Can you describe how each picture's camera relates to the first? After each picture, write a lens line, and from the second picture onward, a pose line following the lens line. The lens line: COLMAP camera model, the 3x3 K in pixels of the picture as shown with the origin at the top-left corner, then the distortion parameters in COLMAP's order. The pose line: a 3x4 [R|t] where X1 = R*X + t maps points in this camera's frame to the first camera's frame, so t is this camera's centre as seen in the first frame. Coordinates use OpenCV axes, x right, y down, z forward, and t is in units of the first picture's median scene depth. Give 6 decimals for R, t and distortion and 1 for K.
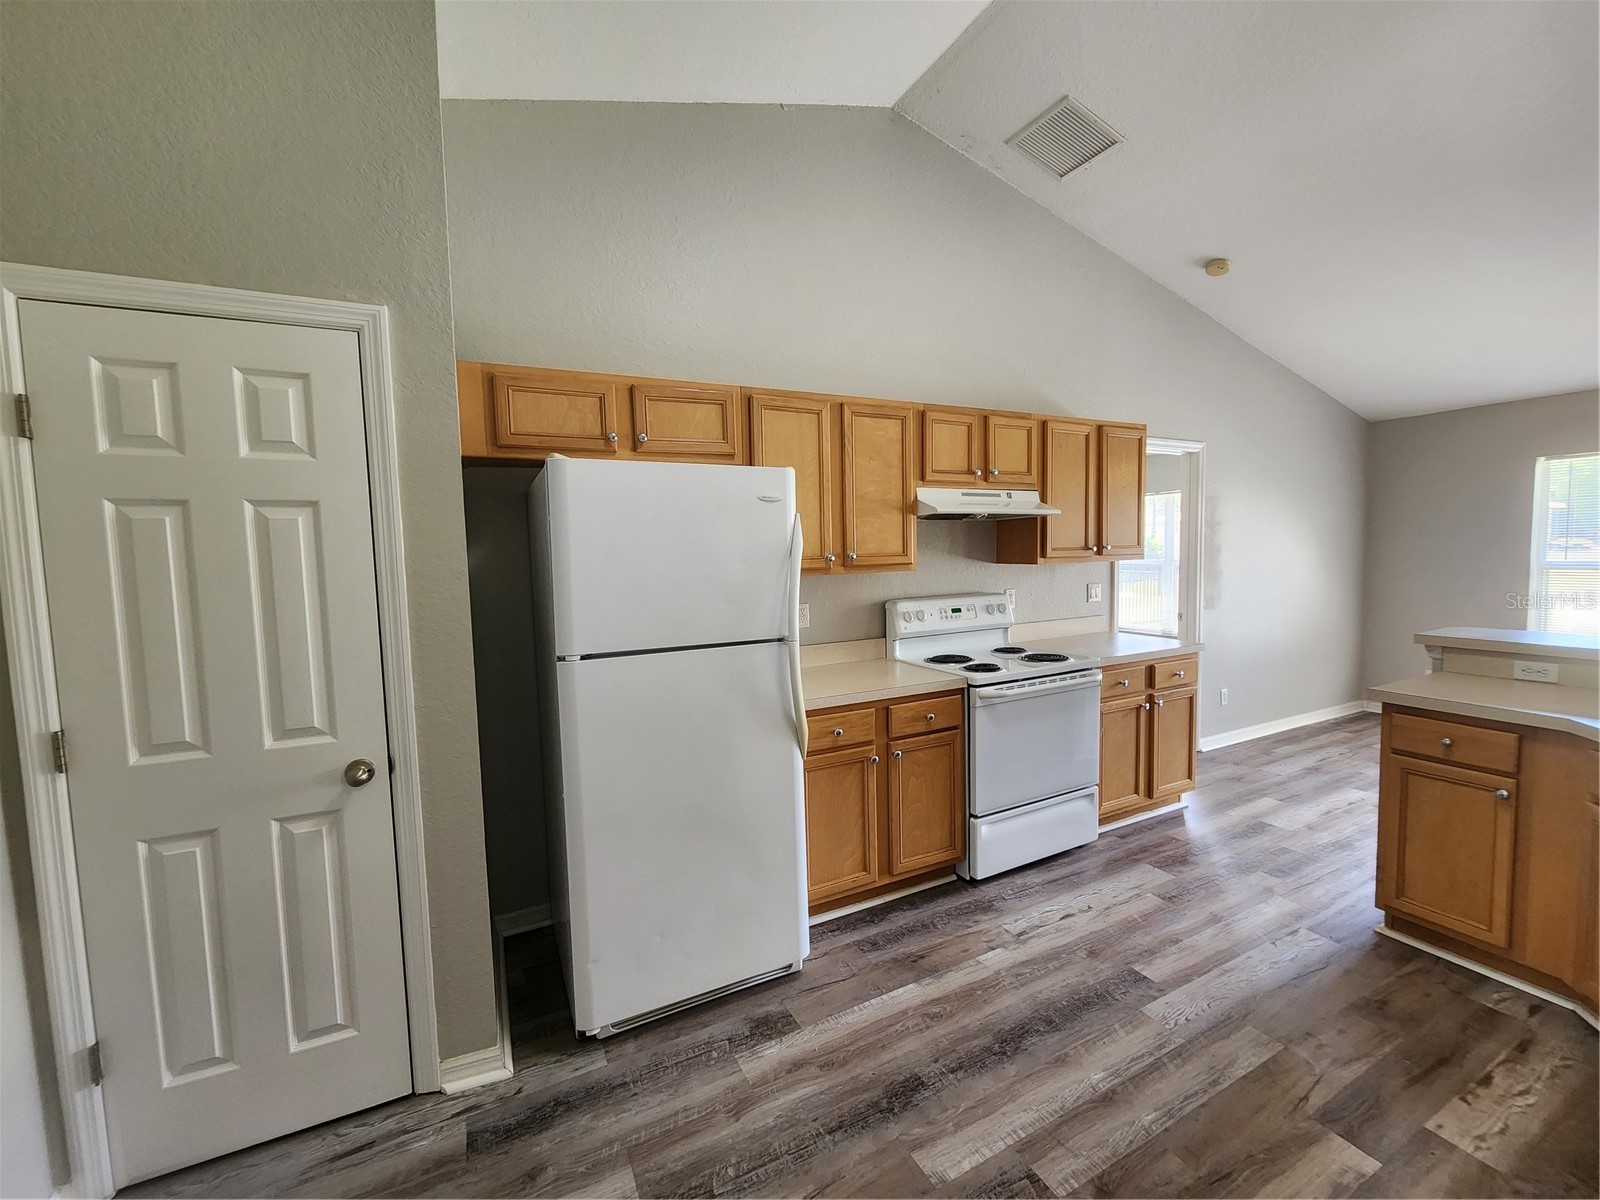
lens RADIAL K [[654.6, 0, 805.8], [0, 654.6, 595.6], [0, 0, 1]] dist [-0.002478, -0.000815]
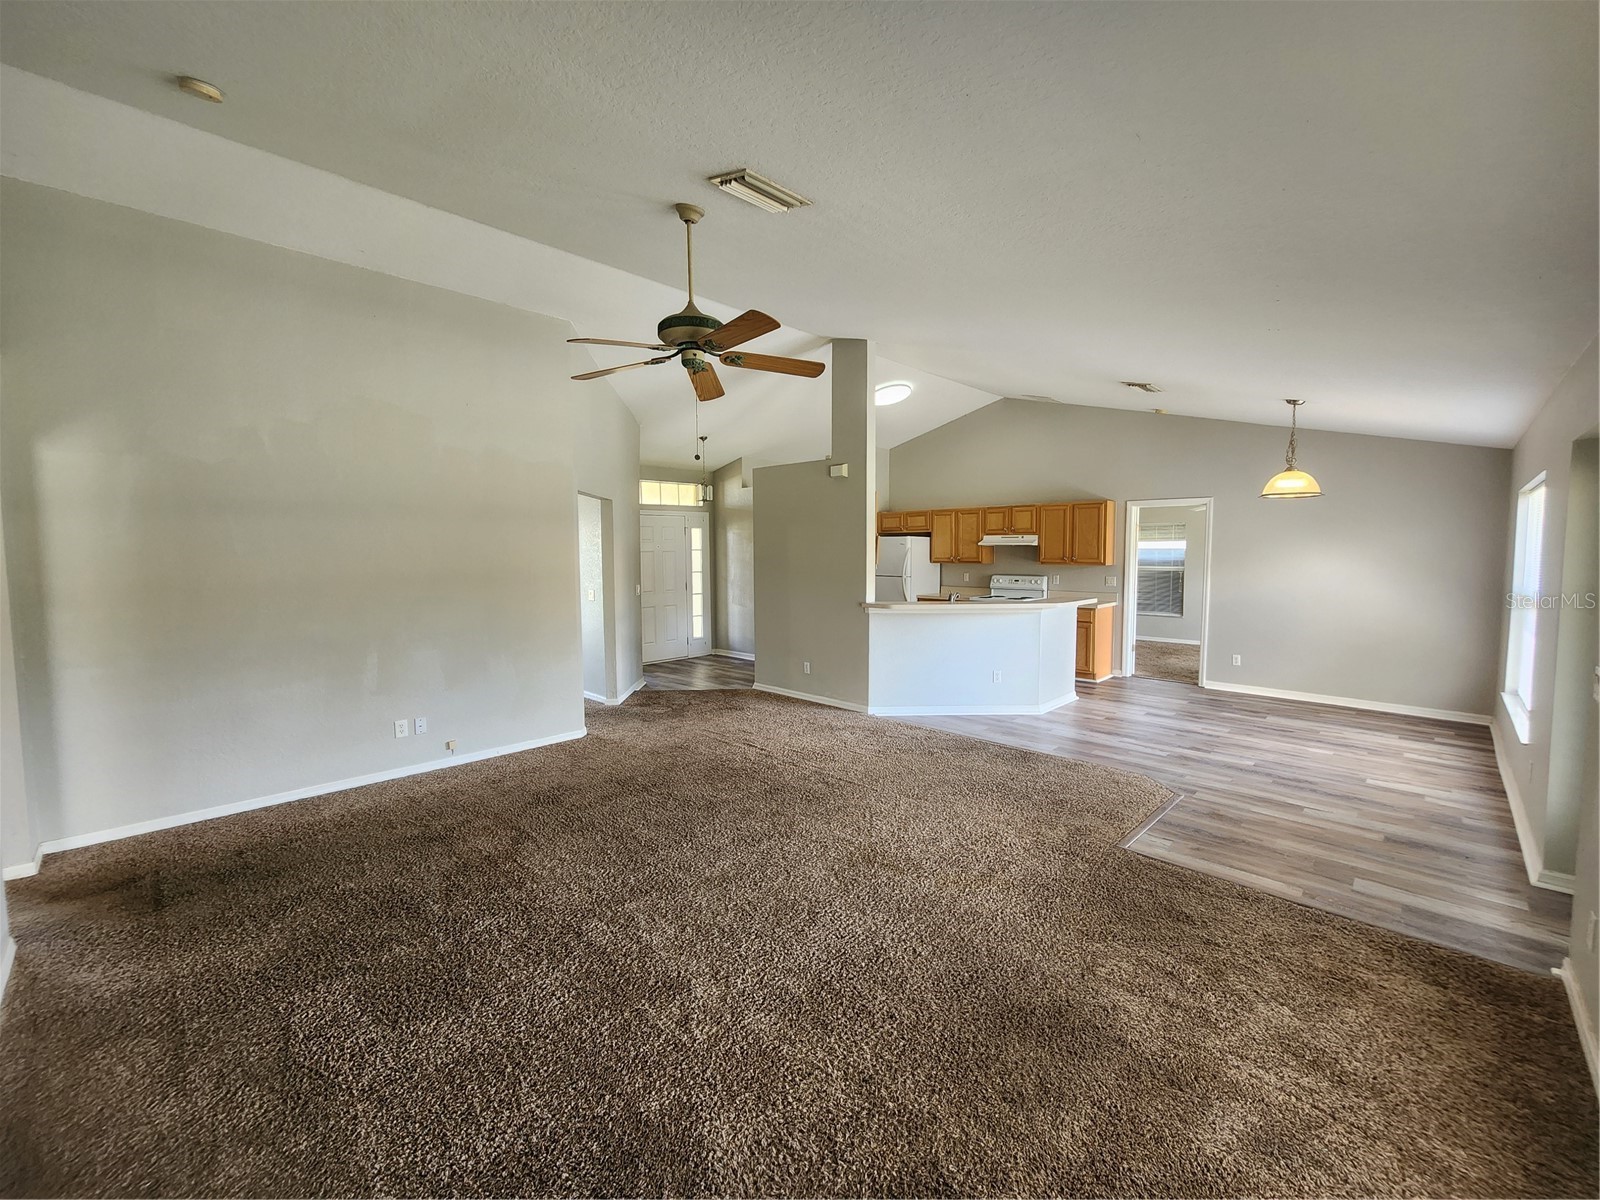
lens RADIAL K [[654.6, 0, 810.1], [0, 654.6, 592.9], [0, 0, 1]] dist [-0.002478, -0.000815]
pose [[0.329882, 0.088369, -0.939877, 3.808420], [-0.069350, 0.995187, 0.069229, -0.081530], [0.941471, 0.042343, 0.334423, -0.996949]]
